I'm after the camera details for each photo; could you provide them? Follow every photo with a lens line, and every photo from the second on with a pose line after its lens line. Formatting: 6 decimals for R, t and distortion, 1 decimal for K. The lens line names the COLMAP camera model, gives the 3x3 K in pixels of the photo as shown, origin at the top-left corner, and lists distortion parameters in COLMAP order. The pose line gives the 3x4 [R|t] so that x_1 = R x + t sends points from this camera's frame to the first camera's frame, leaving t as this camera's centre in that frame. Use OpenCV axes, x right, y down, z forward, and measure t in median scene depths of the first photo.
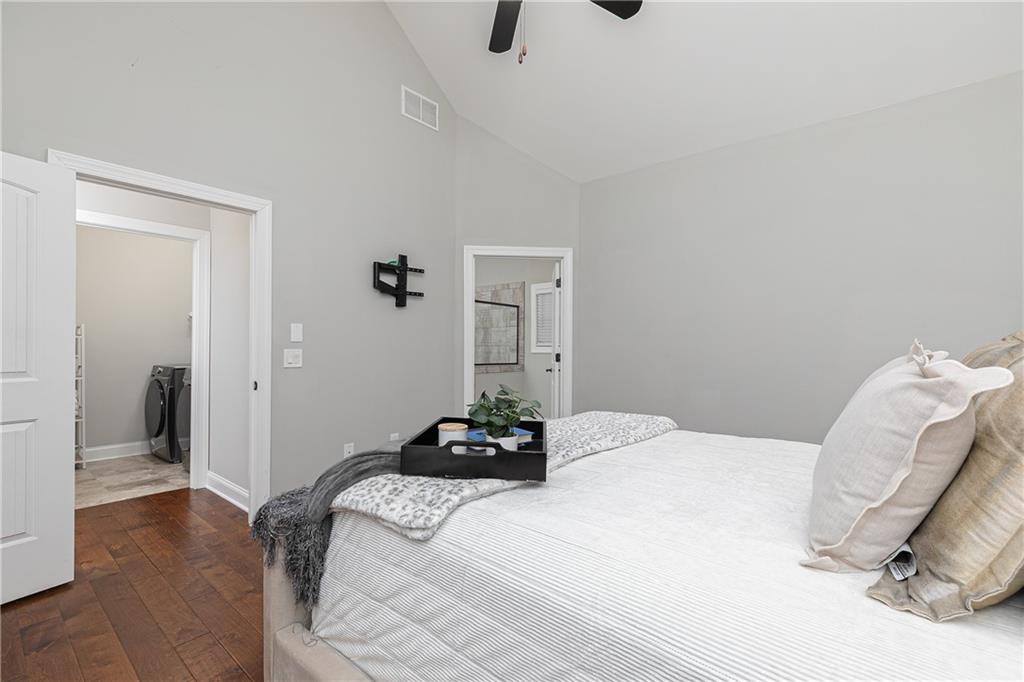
lens RADIAL K [[460.5, 0, 512.0], [0, 460.5, 343.2], [0, 0, 1]] dist [0.005177, -0.000983]
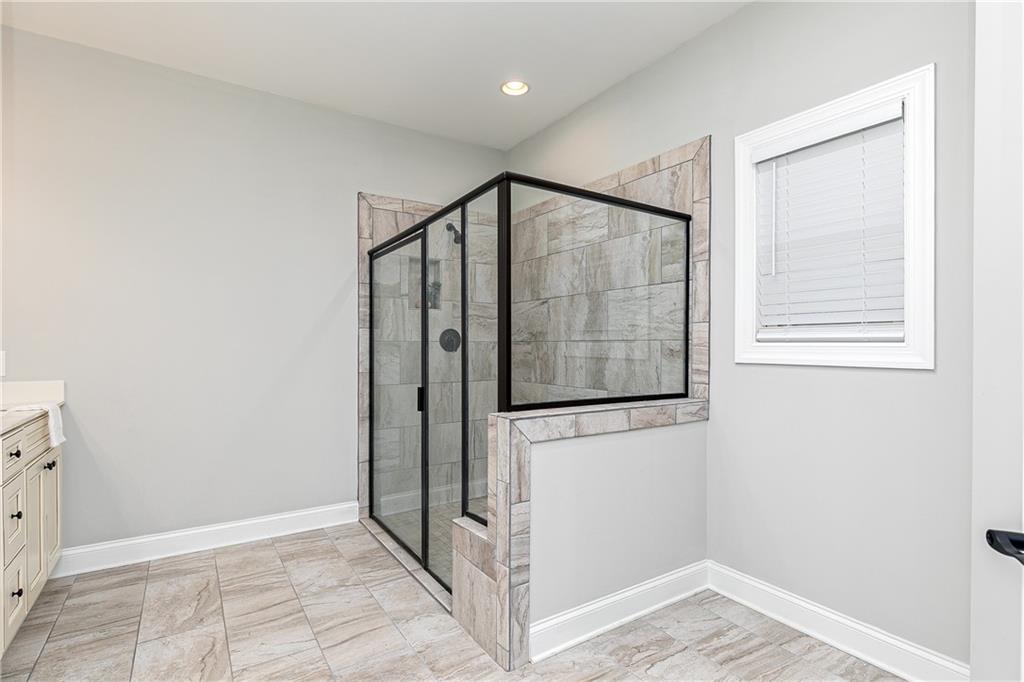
lens RADIAL K [[507.0, 0, 512.8], [0, 507.0, 344.3], [0, 0, 1]] dist [-0.001148, -0.000210]
pose [[0.960079, 0.001184, -0.279727, -0.005449], [-0.000117, 0.999993, 0.003828, 0.007421], [0.279730, -0.003643, 0.960072, 0.627279]]
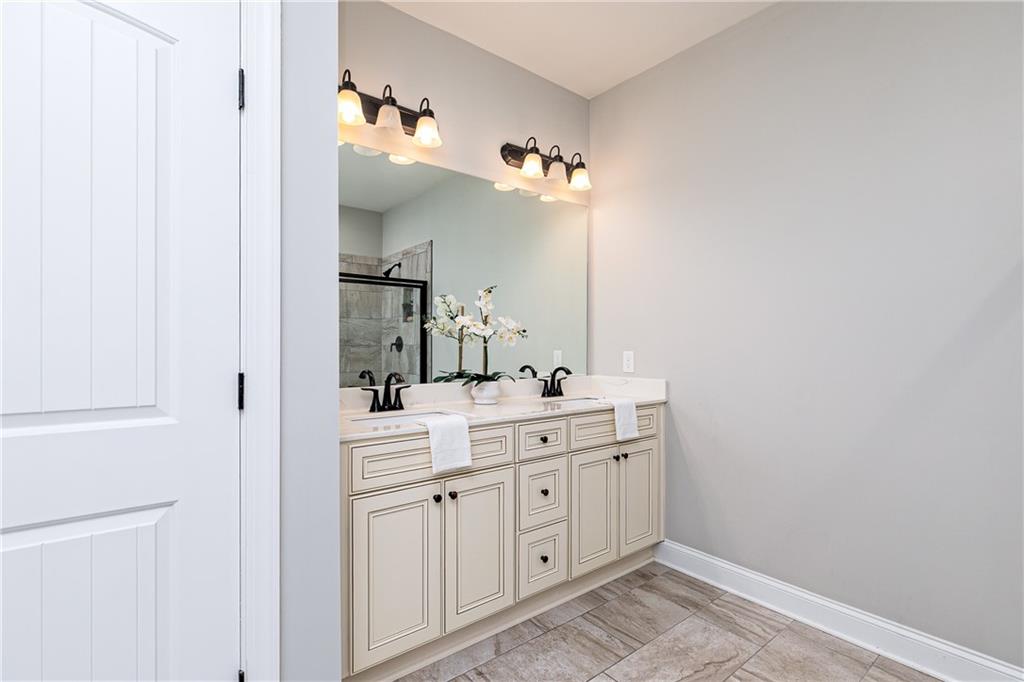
lens RADIAL K [[480.9, 0, 512.1], [0, 480.9, 344.6], [0, 0, 1]] dist [0.000445, 0.000245]
pose [[-0.185409, -0.002434, -0.982658, -0.021288], [0.004098, 0.999986, -0.003251, 0.007796], [0.982653, -0.004630, -0.185396, 0.746629]]
